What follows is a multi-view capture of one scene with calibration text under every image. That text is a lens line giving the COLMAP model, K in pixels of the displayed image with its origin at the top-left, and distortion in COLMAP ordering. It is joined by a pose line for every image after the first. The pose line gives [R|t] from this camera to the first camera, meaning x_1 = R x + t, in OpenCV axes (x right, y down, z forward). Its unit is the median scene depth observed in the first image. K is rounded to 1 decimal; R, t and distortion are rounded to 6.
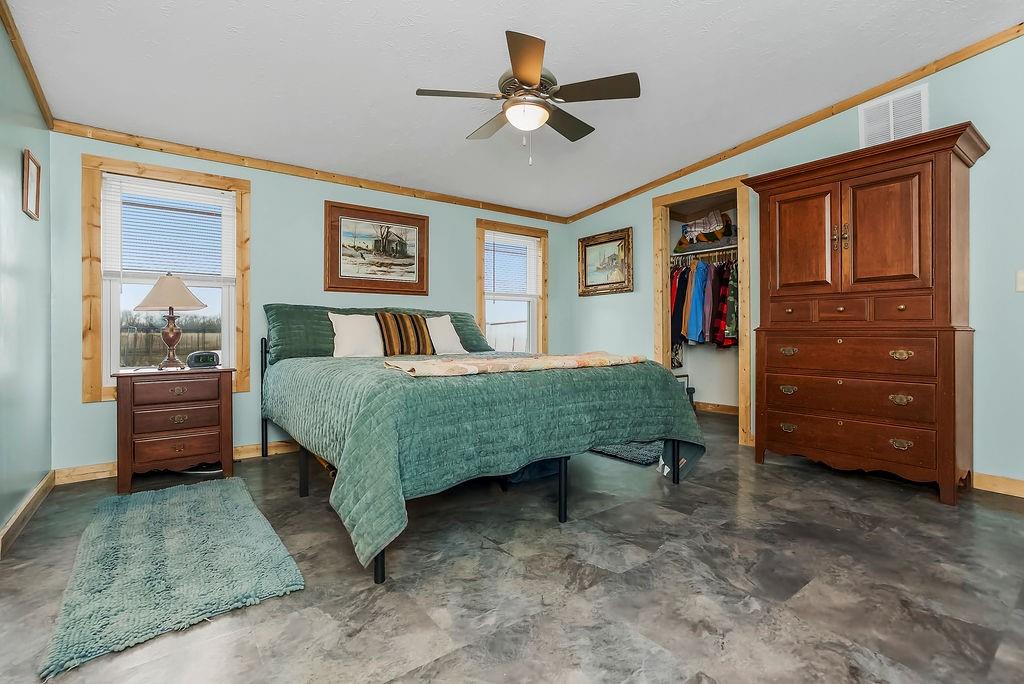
lens RADIAL K [[476.6, 0, 514.8], [0, 476.6, 334.8], [0, 0, 1]] dist [-0.022421, 0.000995]
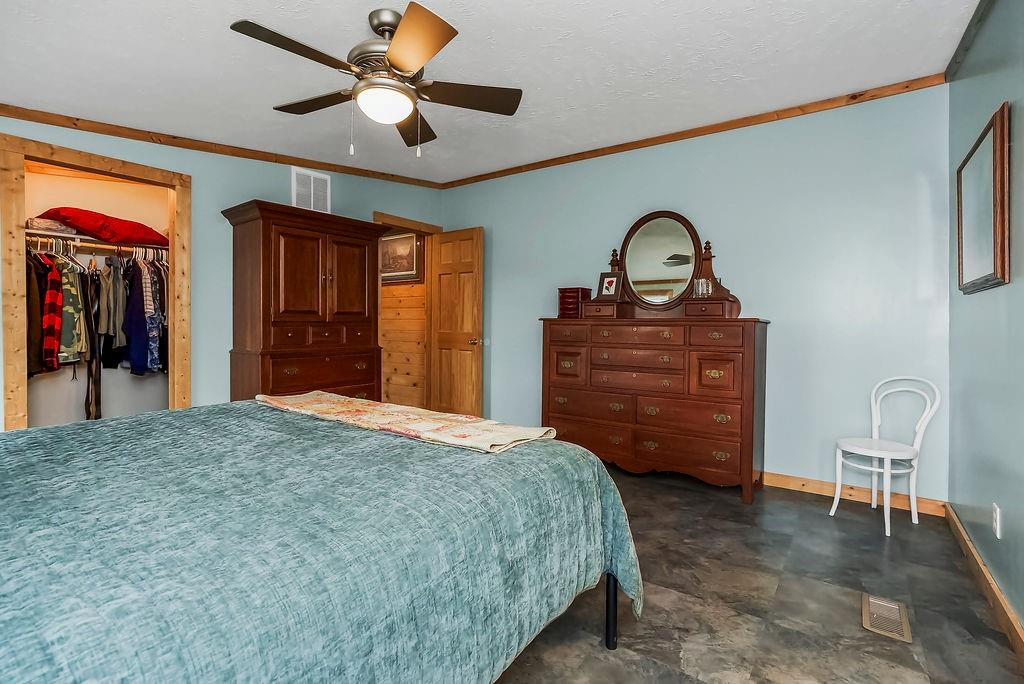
lens RADIAL K [[476.6, 0, 515.9], [0, 476.6, 332.5], [0, 0, 1]] dist [-0.022421, 0.000995]
pose [[-0.293210, -0.016522, 0.955905, -0.496494], [0.003851, 0.999822, 0.018463, -0.058713], [-0.956040, 0.009095, -0.293095, 0.639741]]
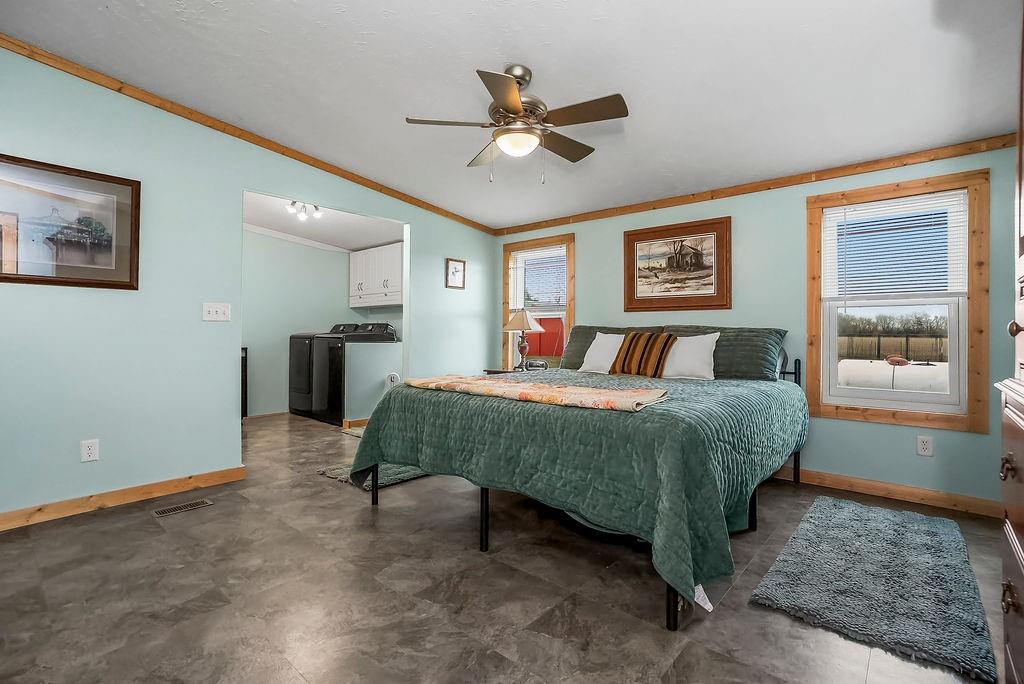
lens RADIAL K [[476.6, 0, 512.8], [0, 476.6, 335.6], [0, 0, 1]] dist [-0.022421, 0.000995]
pose [[0.200492, 0.006995, -0.979670, 0.627331], [-0.015863, 0.999867, 0.003893, -0.035134], [0.979567, 0.014760, 0.200577, 0.495328]]
